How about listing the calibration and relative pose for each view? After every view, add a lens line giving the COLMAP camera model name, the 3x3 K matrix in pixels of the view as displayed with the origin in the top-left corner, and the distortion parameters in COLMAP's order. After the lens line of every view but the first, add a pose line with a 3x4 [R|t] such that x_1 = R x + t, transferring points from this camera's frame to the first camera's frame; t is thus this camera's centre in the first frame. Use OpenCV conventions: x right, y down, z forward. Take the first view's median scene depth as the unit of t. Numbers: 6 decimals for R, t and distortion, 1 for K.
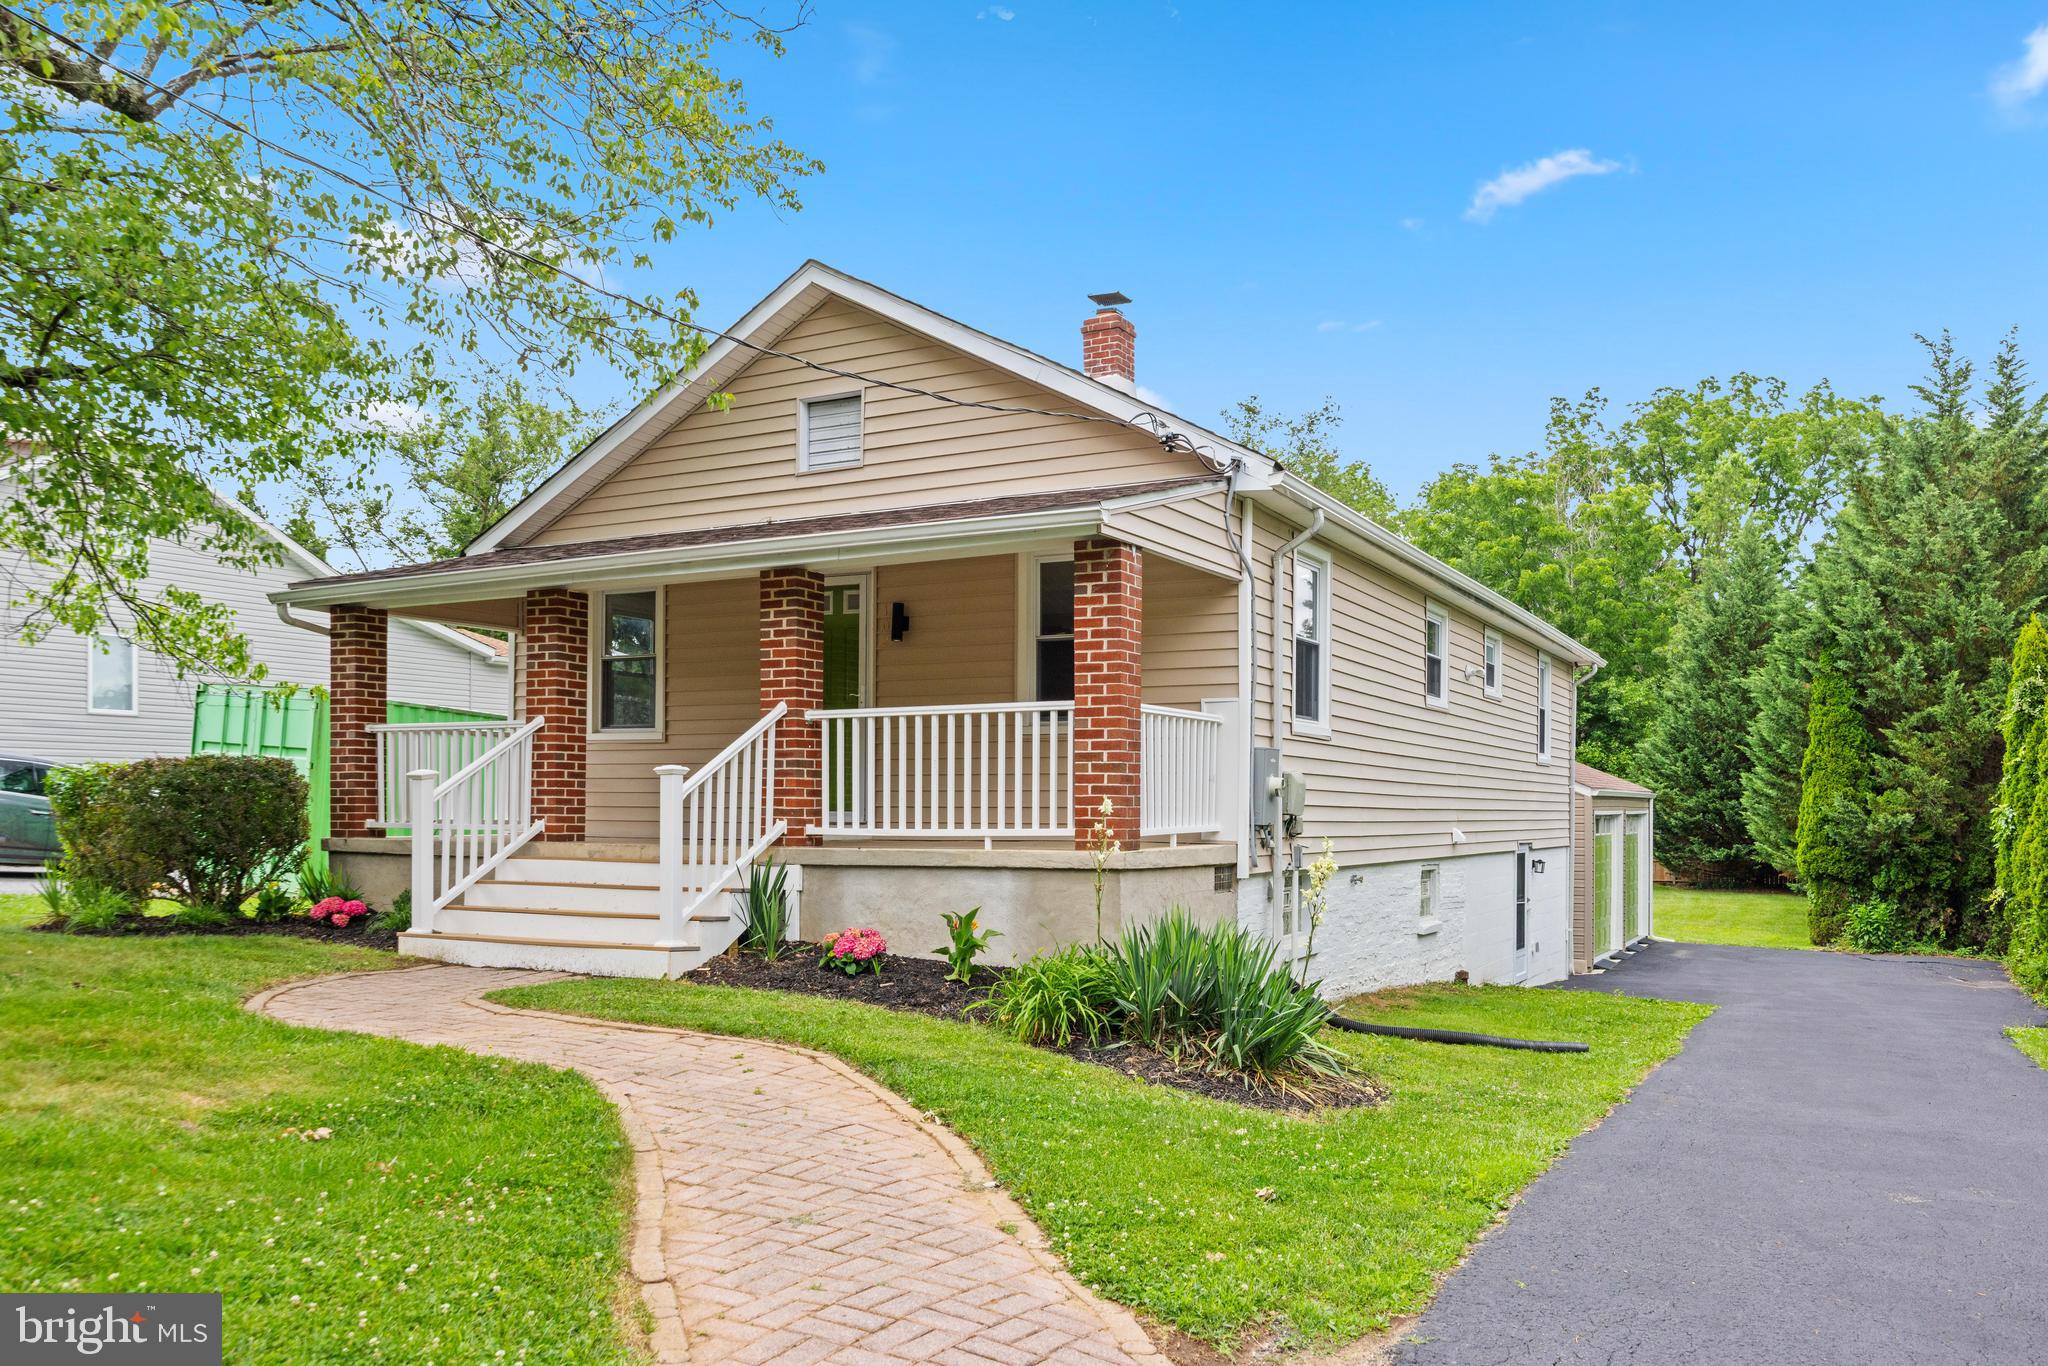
lens RADIAL K [[1547.3, 0, 1025.2], [0, 1547.3, 784.4], [0, 0, 1]] dist [0.000889, 0.000752]
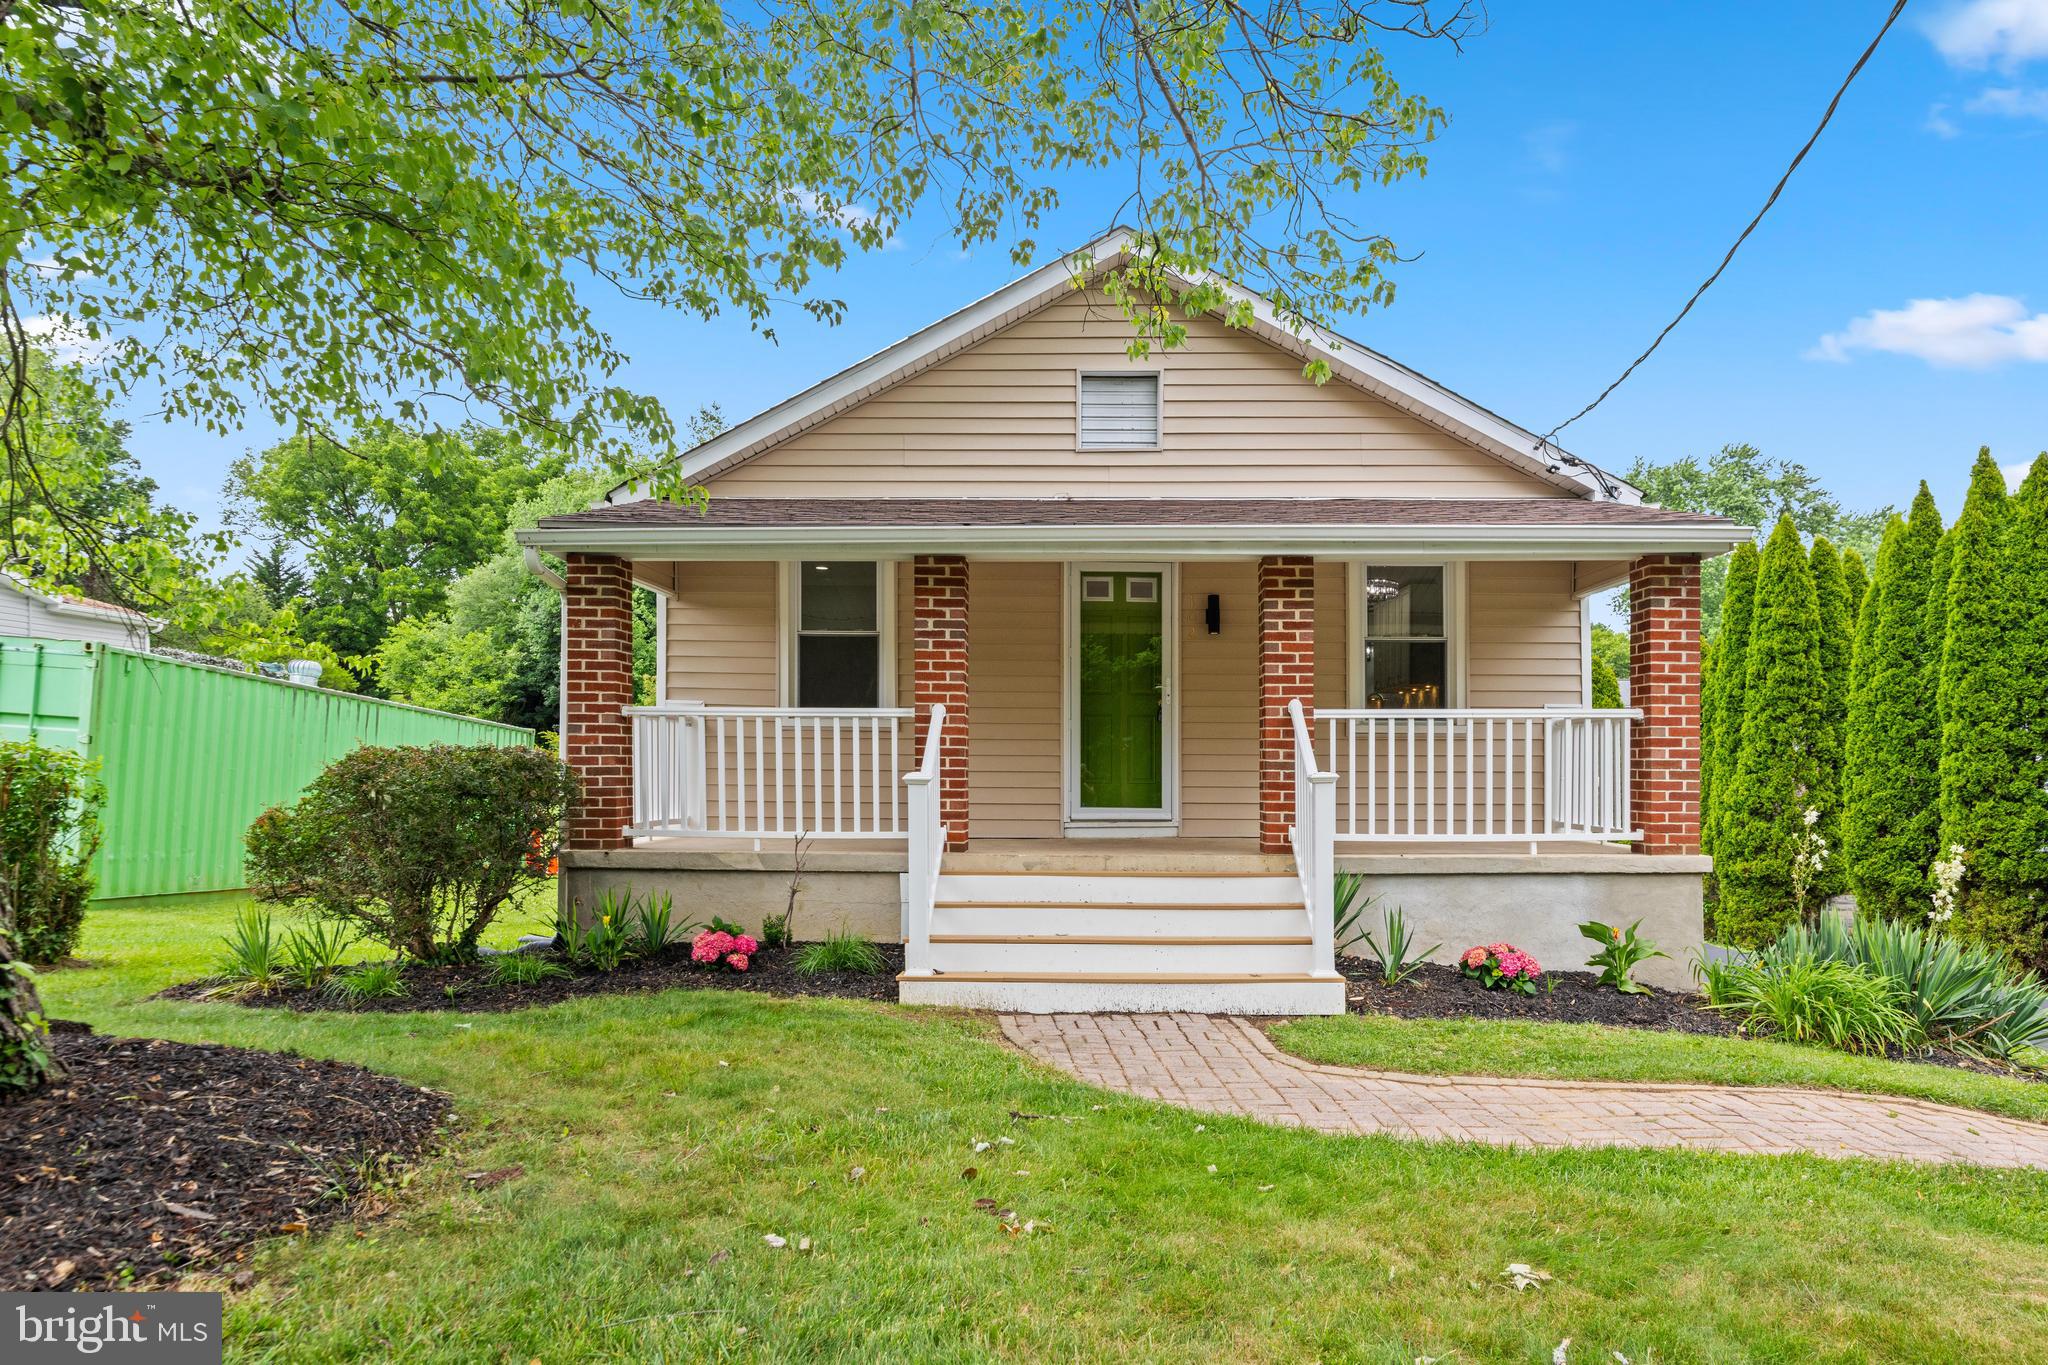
lens RADIAL K [[1297.9, 0, 1041.3], [0, 1297.9, 756.9], [0, 0, 1]] dist [-0.005675, -0.002904]
pose [[0.888114, 0.004047, 0.459605, -0.647727], [-0.007880, 0.999948, 0.006421, -0.022429], [-0.459556, -0.009324, 0.888100, 0.373930]]
